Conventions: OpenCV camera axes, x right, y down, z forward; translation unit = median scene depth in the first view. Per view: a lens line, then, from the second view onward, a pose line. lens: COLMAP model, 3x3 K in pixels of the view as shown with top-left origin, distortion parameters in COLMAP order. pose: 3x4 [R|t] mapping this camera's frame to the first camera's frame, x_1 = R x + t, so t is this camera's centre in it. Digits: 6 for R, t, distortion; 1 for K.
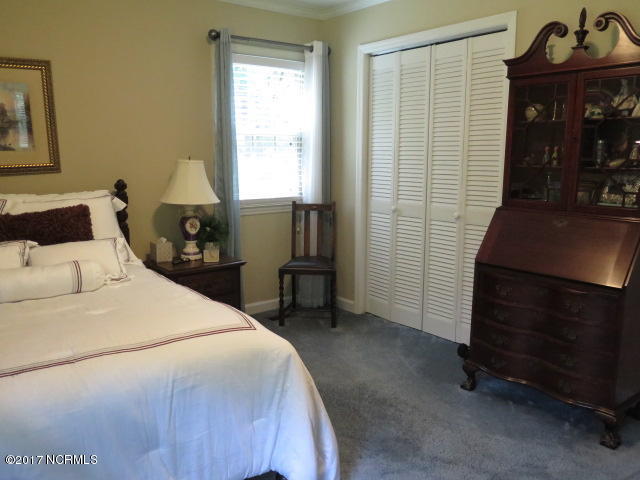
lens RADIAL K [[523.9, 0, 321.0], [0, 523.9, 240.5], [0, 0, 1]] dist [-0.008920, -0.005595]
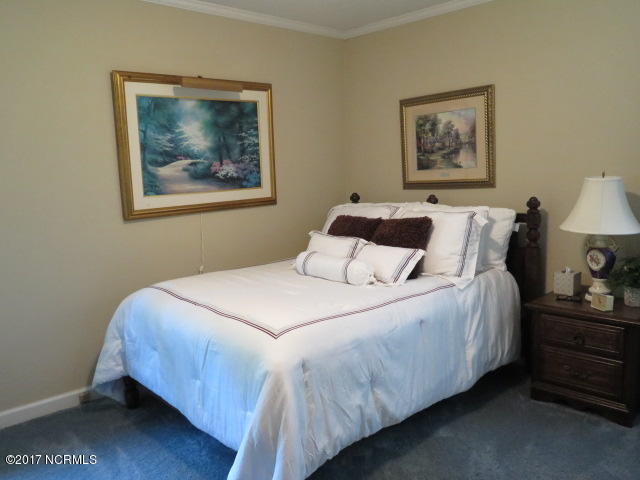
lens RADIAL K [[523.9, 0, 320.6], [0, 523.9, 239.2], [0, 0, 1]] dist [-0.008920, -0.005595]
pose [[0.115457, 0.123652, -0.985586, 0.555553], [-0.145129, 0.983674, 0.106411, -0.094575], [0.982653, 0.130751, 0.131518, 0.556706]]
